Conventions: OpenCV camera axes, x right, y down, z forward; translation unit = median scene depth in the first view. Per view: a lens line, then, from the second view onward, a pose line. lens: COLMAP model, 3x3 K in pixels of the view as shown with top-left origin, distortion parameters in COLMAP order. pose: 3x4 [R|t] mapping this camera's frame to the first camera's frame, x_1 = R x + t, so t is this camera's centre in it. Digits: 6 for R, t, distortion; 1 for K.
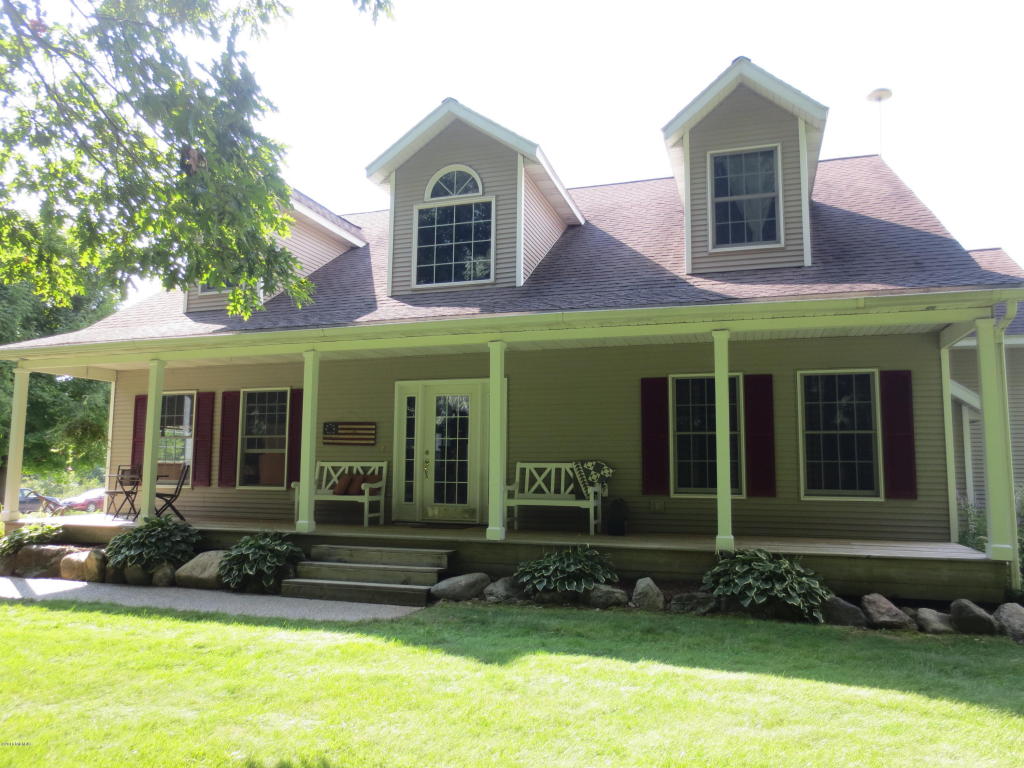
lens RADIAL K [[726.2, 0, 511.2], [0, 726.2, 389.3], [0, 0, 1]] dist [-0.022107, 0.007553]
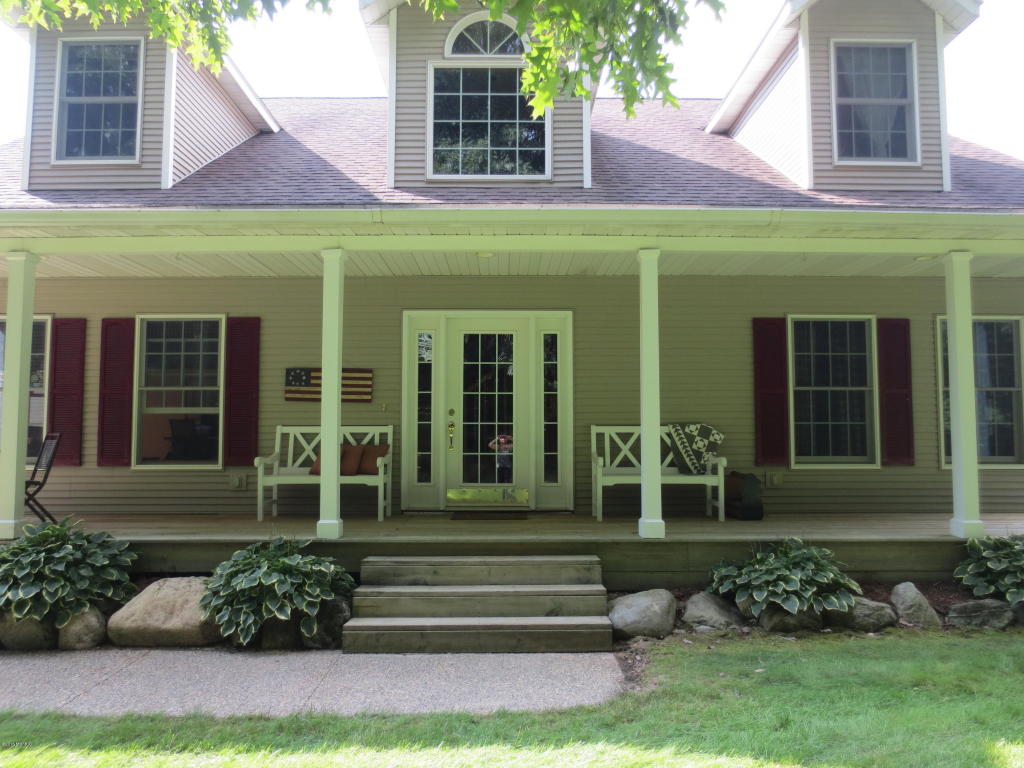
lens RADIAL K [[726.2, 0, 511.2], [0, 726.2, 389.3], [0, 0, 1]] dist [-0.022107, 0.007553]
pose [[0.947182, 0.012466, 0.320455, -0.320868], [-0.027654, 0.998697, 0.042887, 0.035861], [-0.319502, -0.049484, 0.946293, 0.344615]]
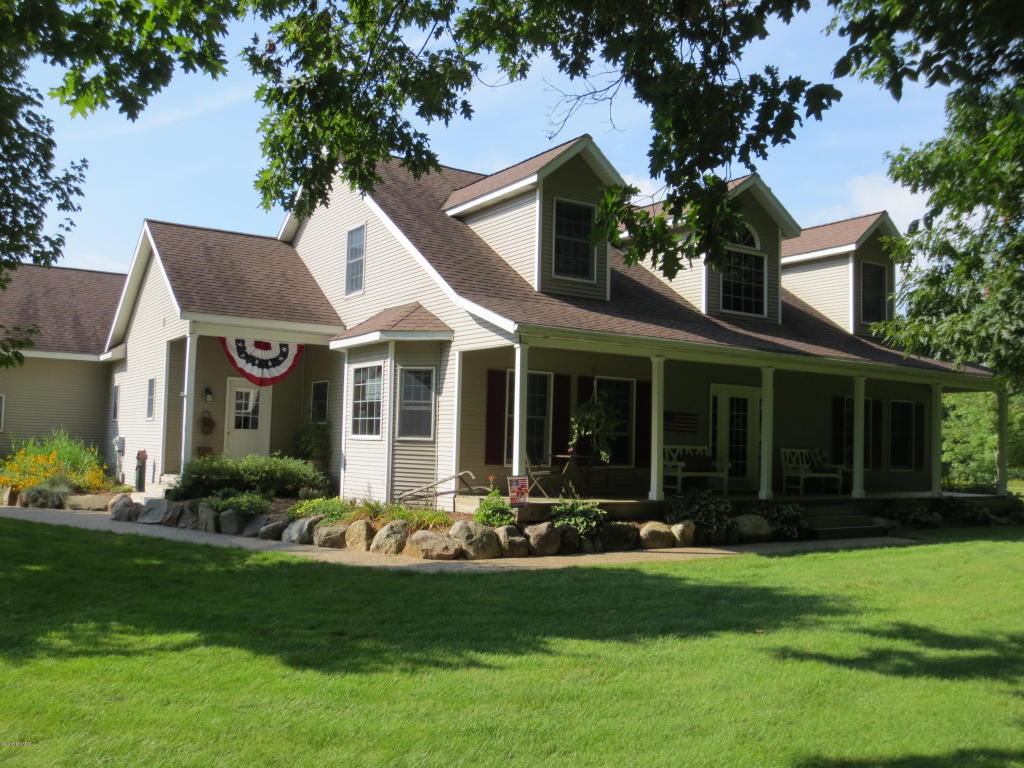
lens RADIAL K [[957.1, 0, 512.0], [0, 957.1, 384.0], [0, 0, 1]] dist [-0.058076, -0.021286]
pose [[0.625271, 0.061072, 0.778014, -1.907405], [-0.109628, 0.993922, 0.010086, 0.013983], [-0.772669, -0.091598, 0.628166, 0.241471]]
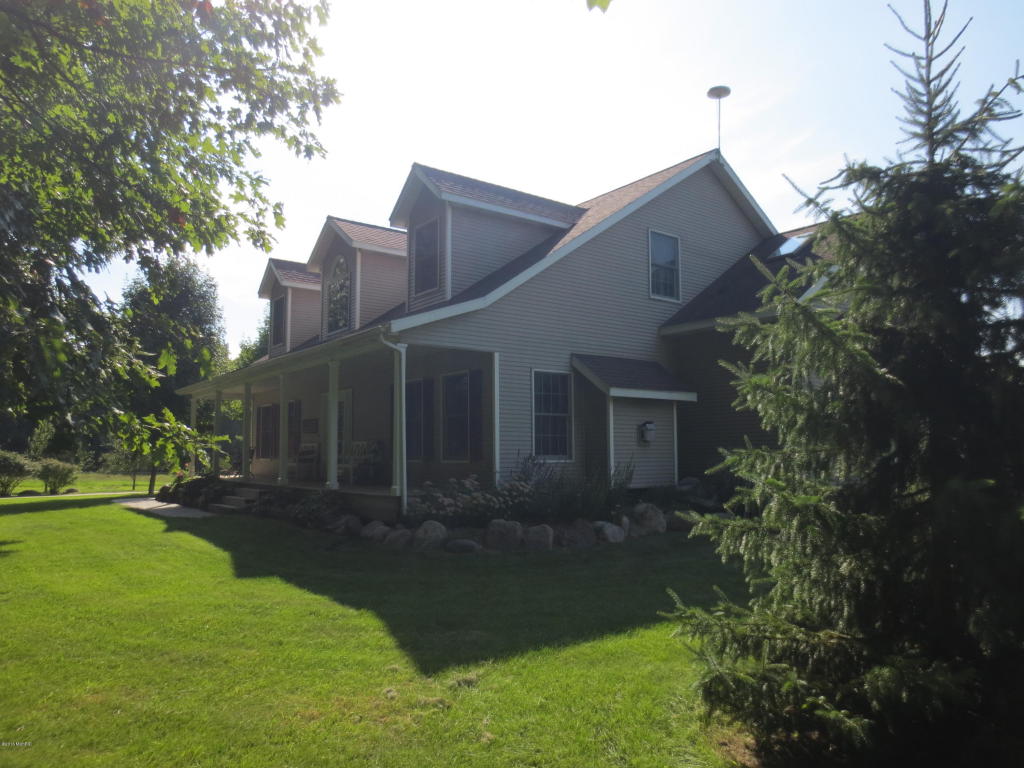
lens RADIAL K [[726.2, 0, 511.2], [0, 726.2, 389.3], [0, 0, 1]] dist [-0.022107, 0.007553]
pose [[0.824884, -0.065184, -0.561531, 1.271747], [0.078749, 0.996894, -0.000042, 0.013697], [0.559790, -0.044185, 0.827455, -0.132585]]
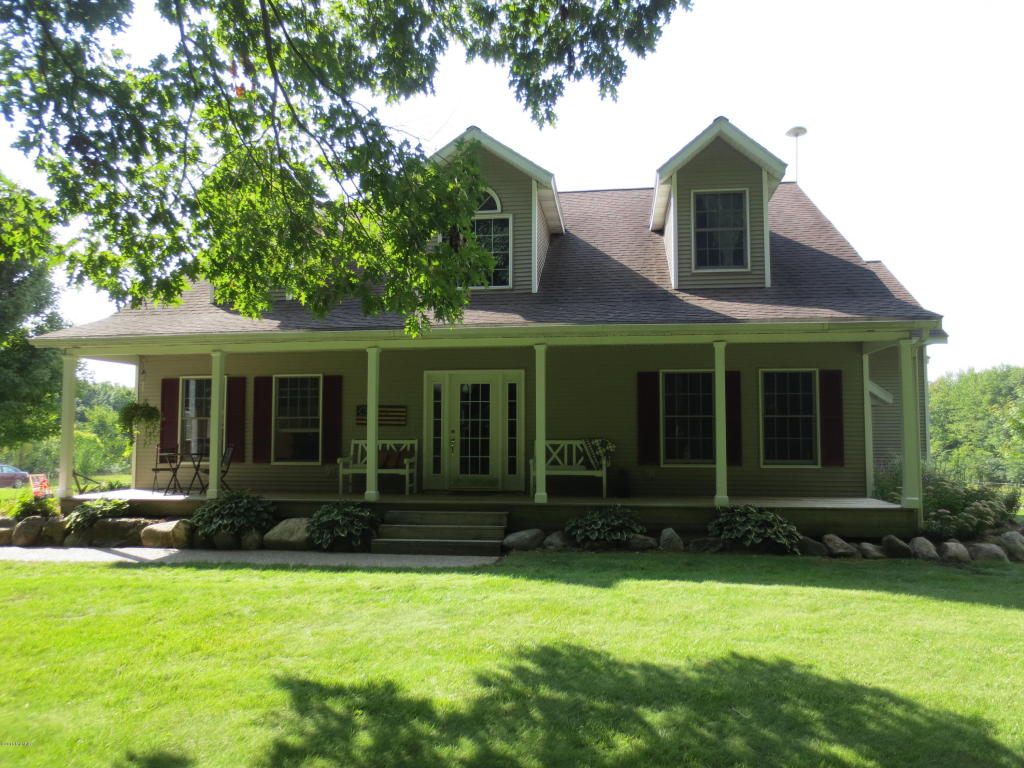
lens RADIAL K [[726.2, 0, 511.2], [0, 726.2, 389.3], [0, 0, 1]] dist [-0.022107, 0.007553]
pose [[0.984905, 0.004514, 0.173035, -0.252044], [-0.012136, 0.999001, 0.043019, -0.037063], [-0.172668, -0.044469, 0.983976, -0.190357]]
